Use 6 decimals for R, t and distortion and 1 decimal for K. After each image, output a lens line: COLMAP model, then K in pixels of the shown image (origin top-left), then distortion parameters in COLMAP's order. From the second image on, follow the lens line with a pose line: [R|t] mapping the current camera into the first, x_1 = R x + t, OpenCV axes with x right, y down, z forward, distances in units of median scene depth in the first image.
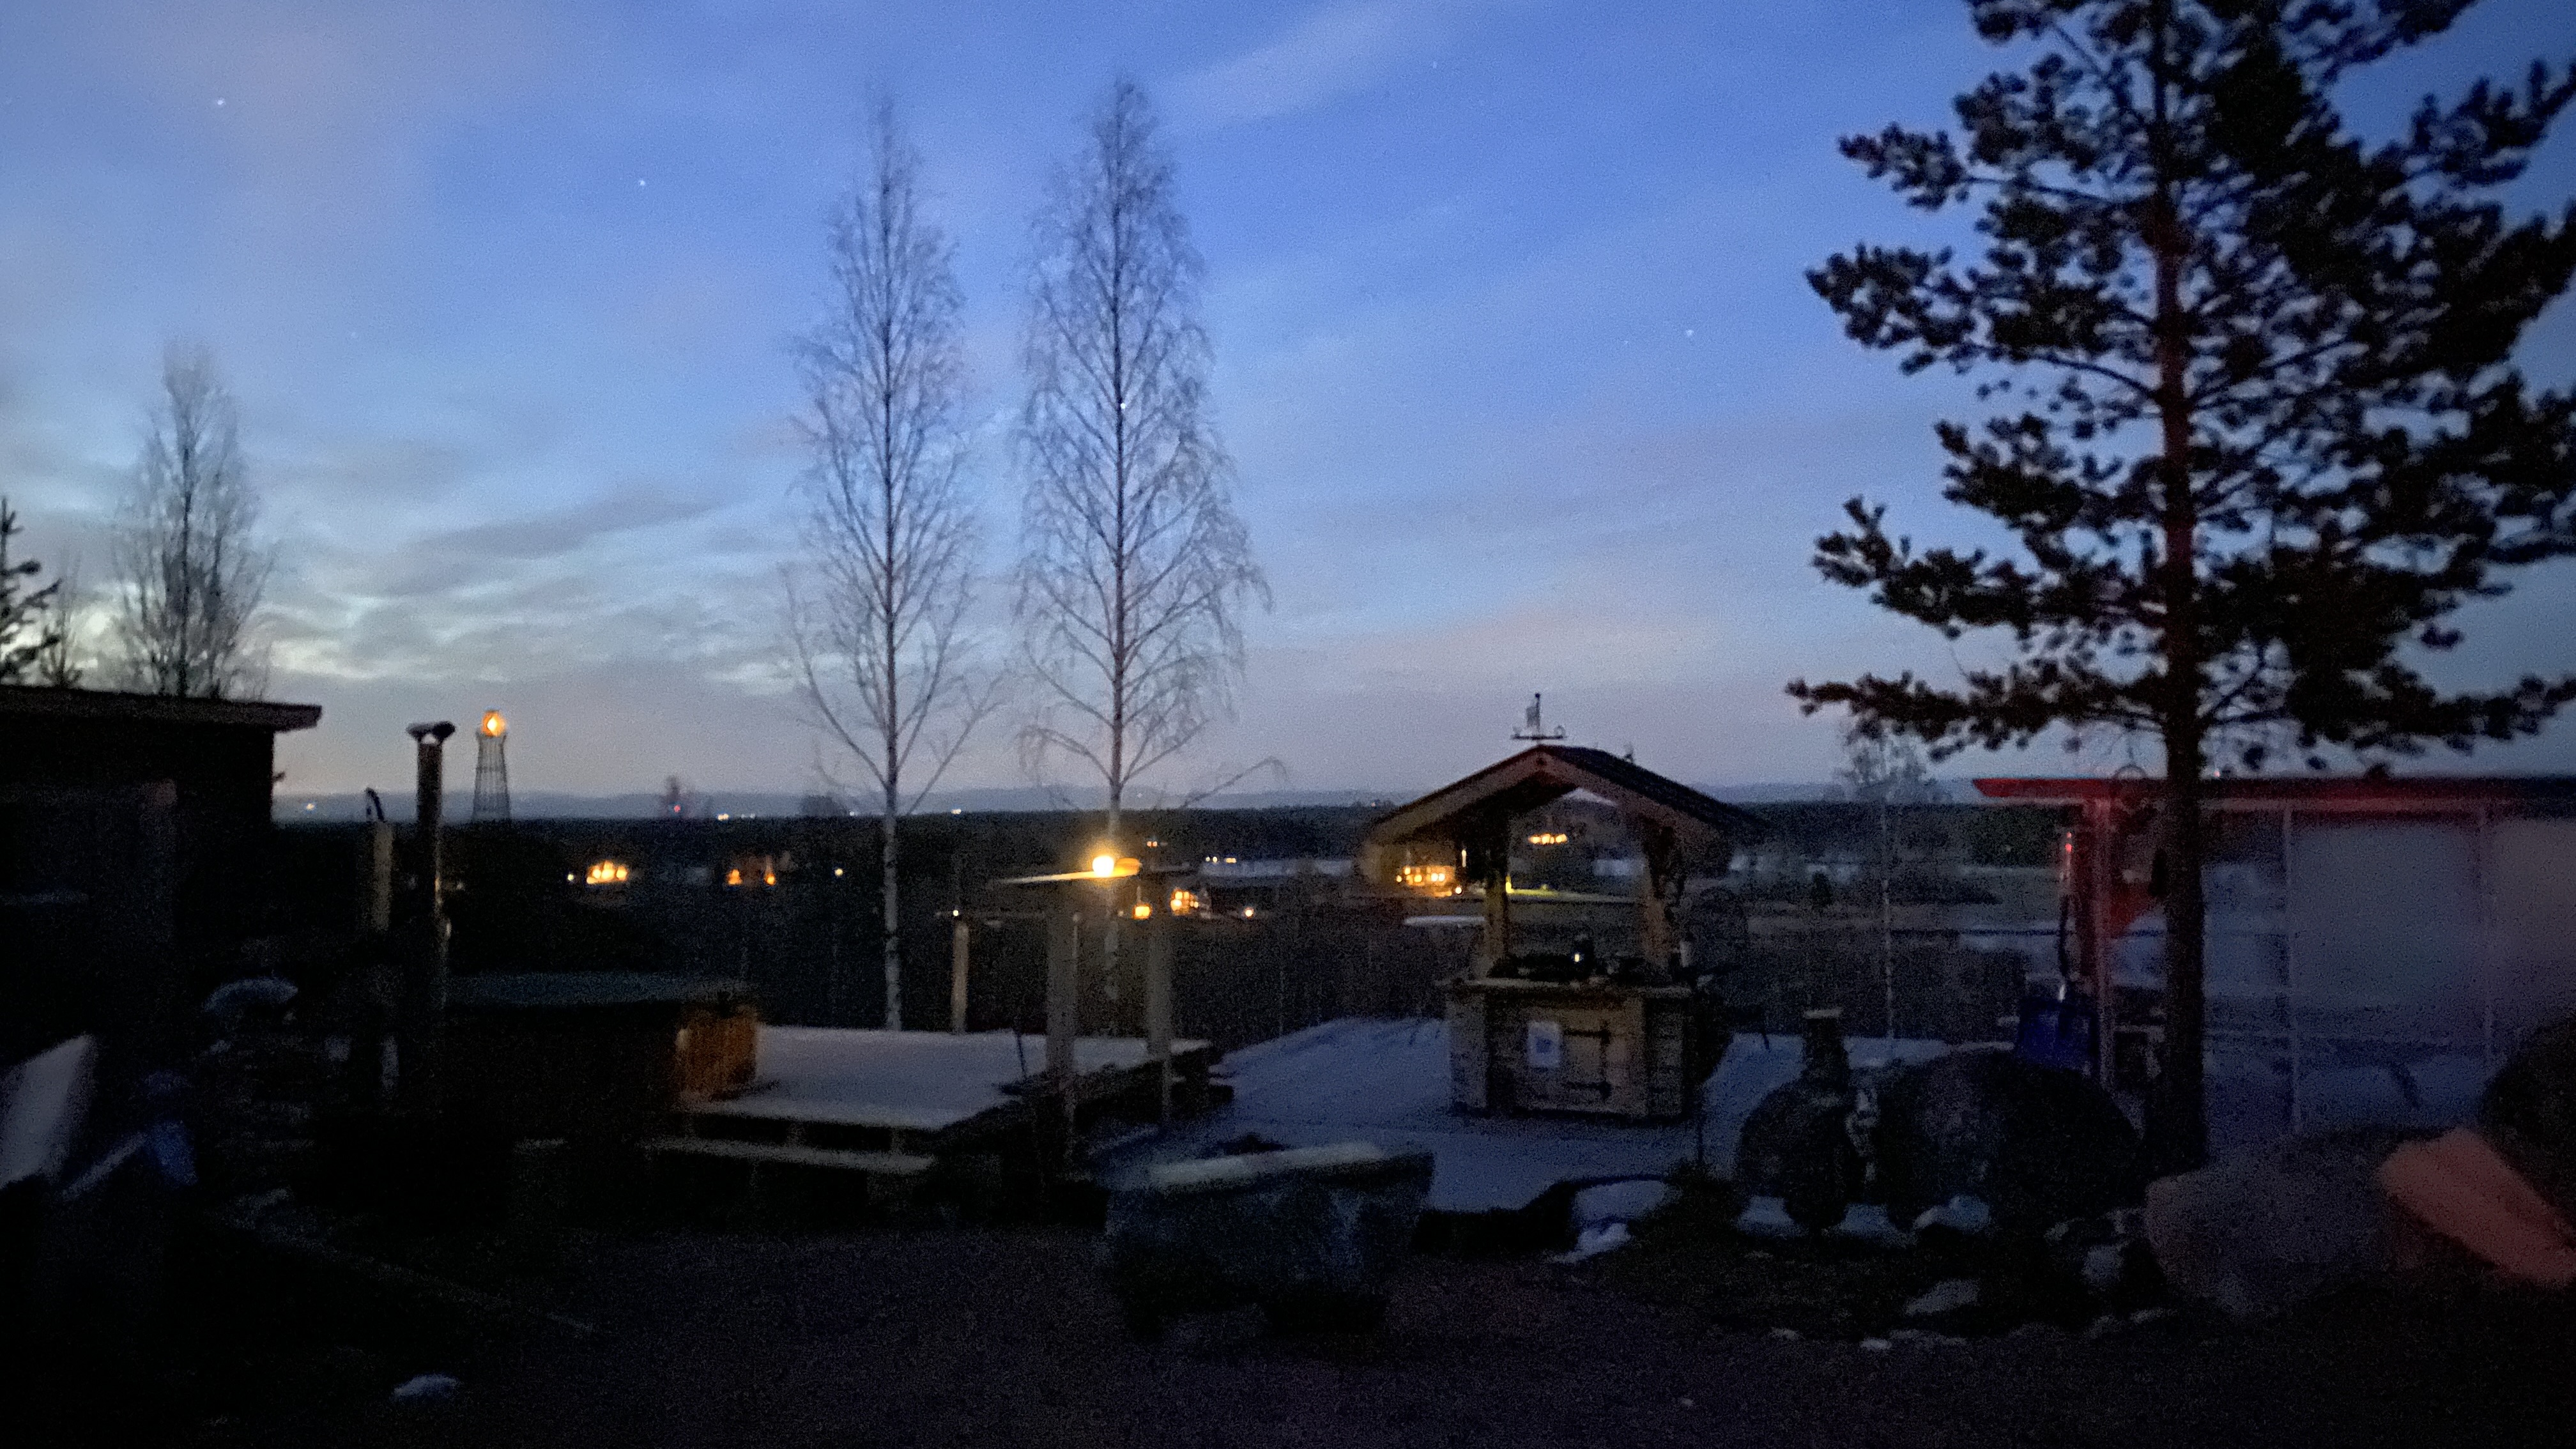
lens RADIAL K [[1853.4, 0, 1288.0], [0, 1853.4, 724.5], [0, 0, 1]] dist [0.035420, -0.002166]
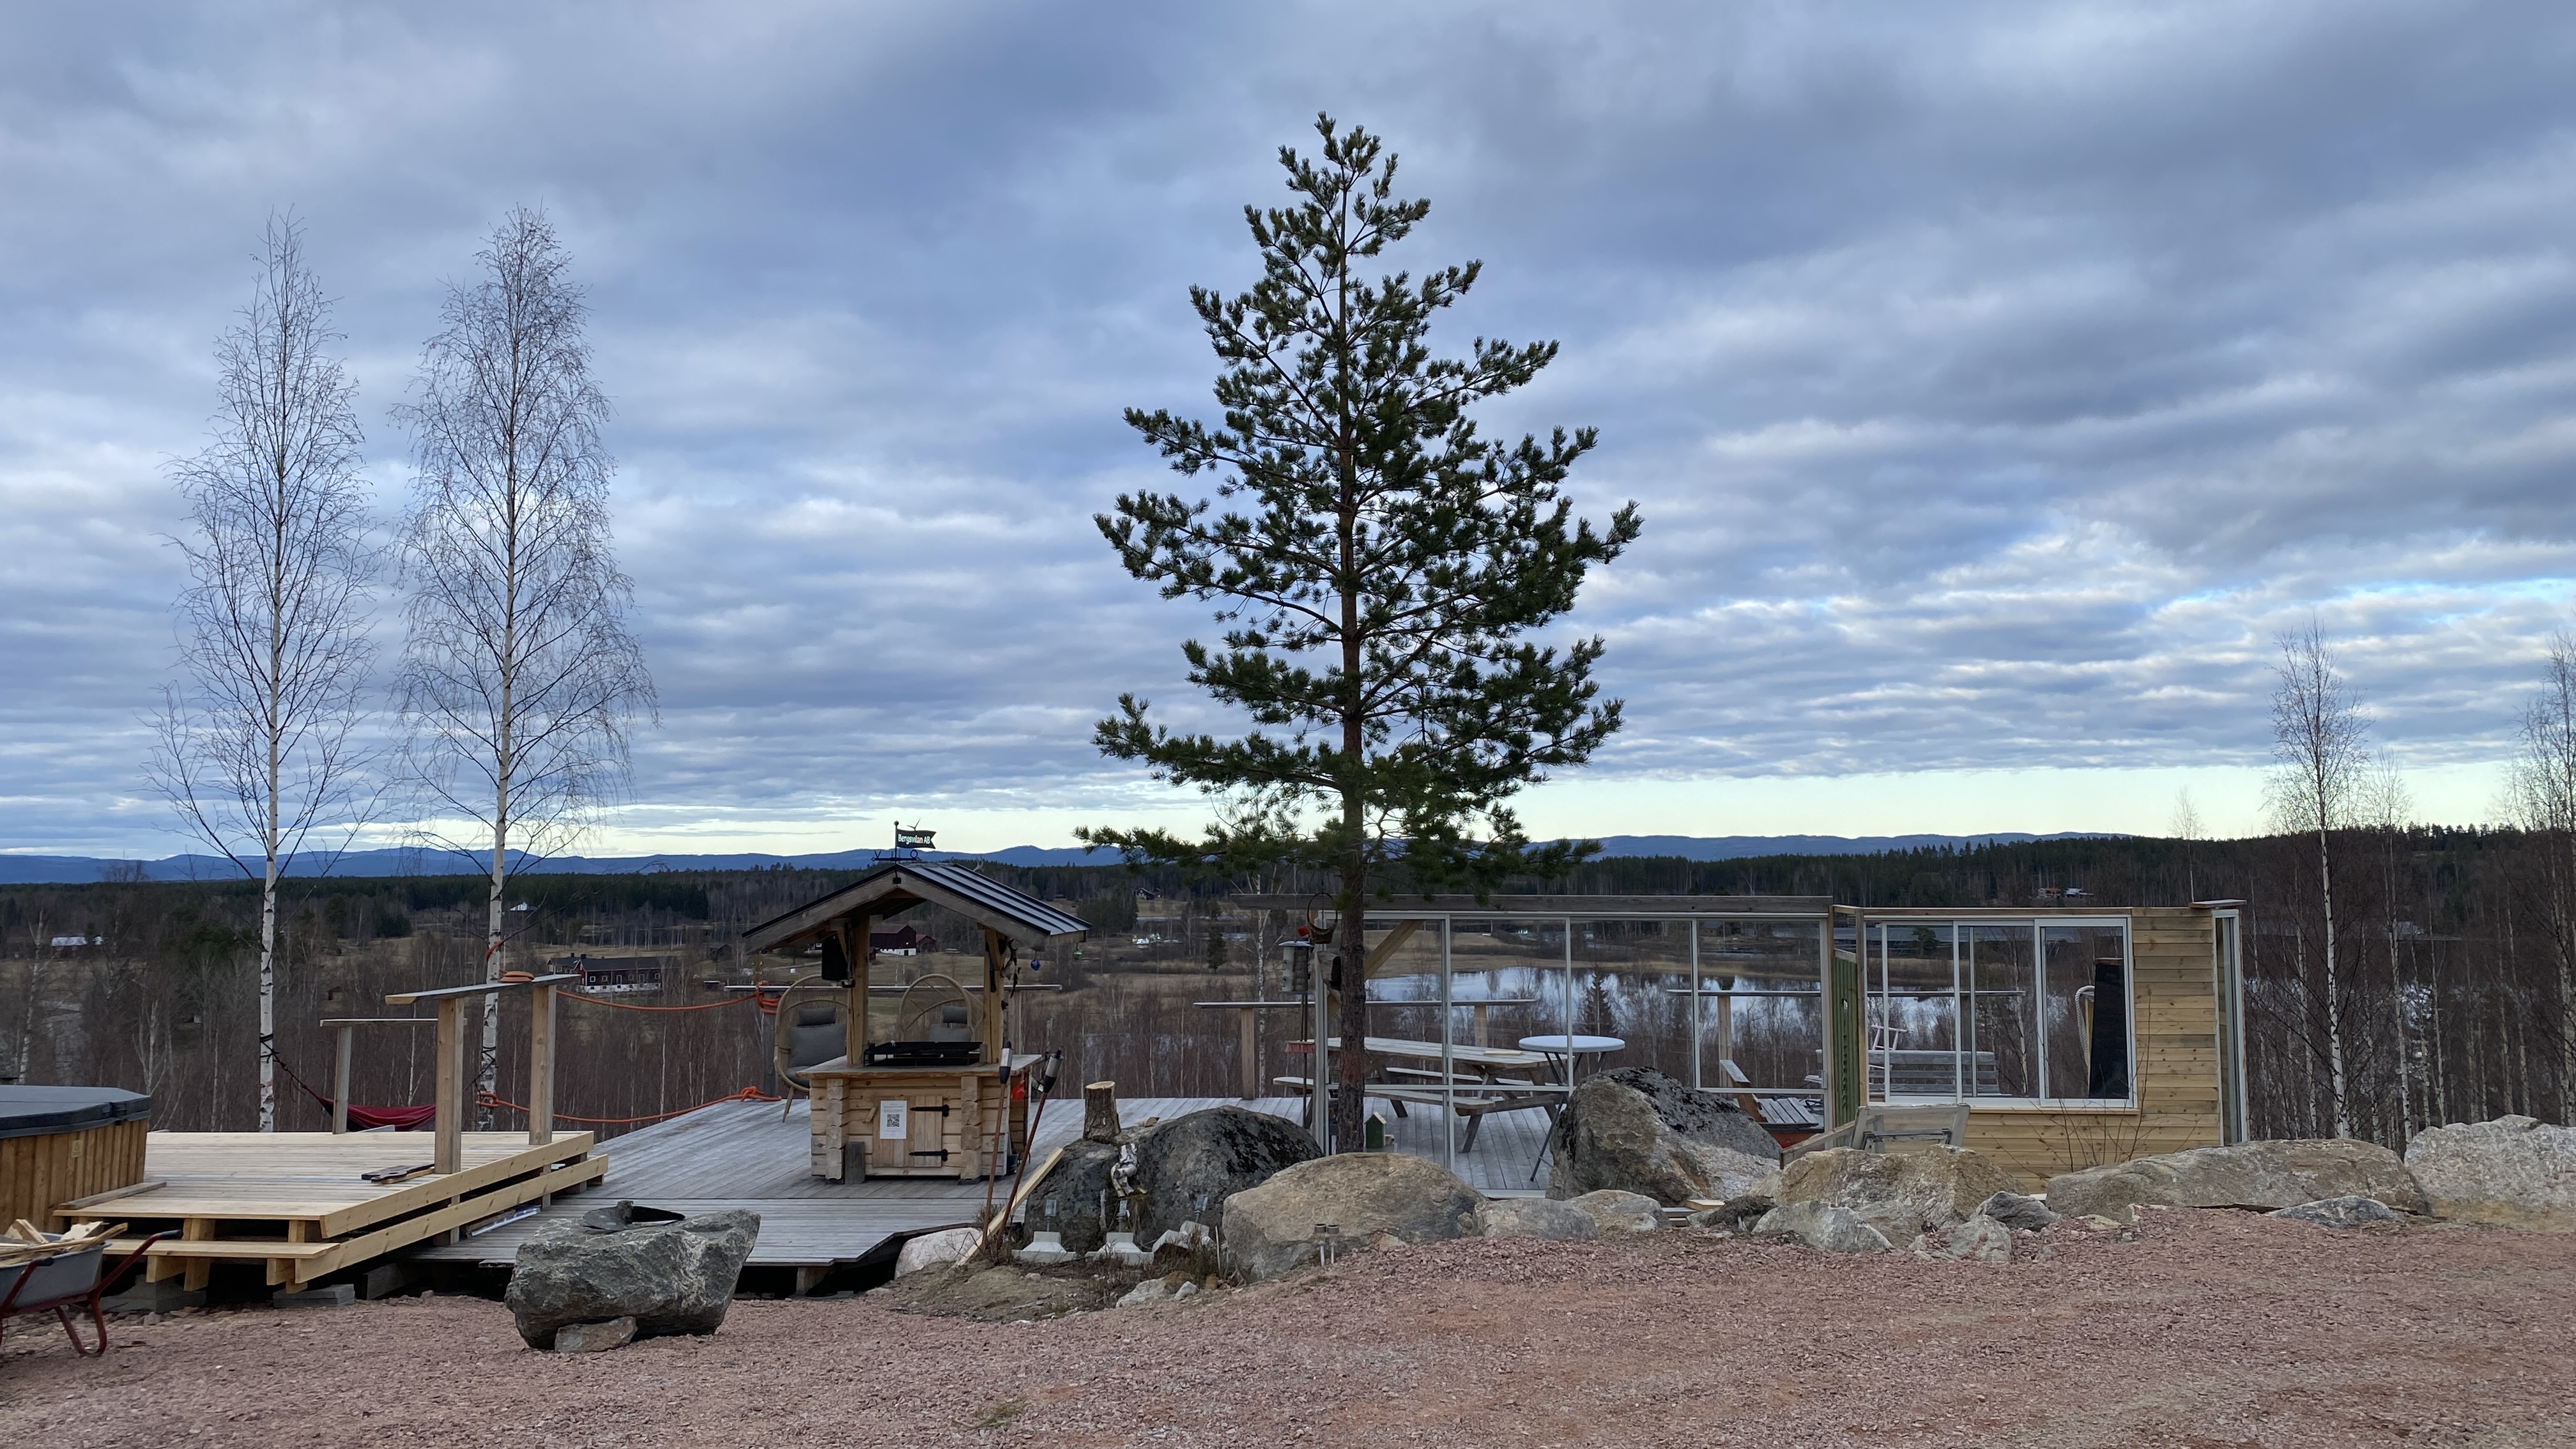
lens RADIAL K [[1799.7, 0, 1288.0], [0, 1799.7, 724.5], [0, 0, 1]] dist [0.028519, -0.095066]
pose [[0.947578, 0.024774, 0.318562, 0.005724], [-0.011729, 0.999015, -0.042805, -0.040698], [-0.319308, 0.036825, 0.946935, -0.219346]]
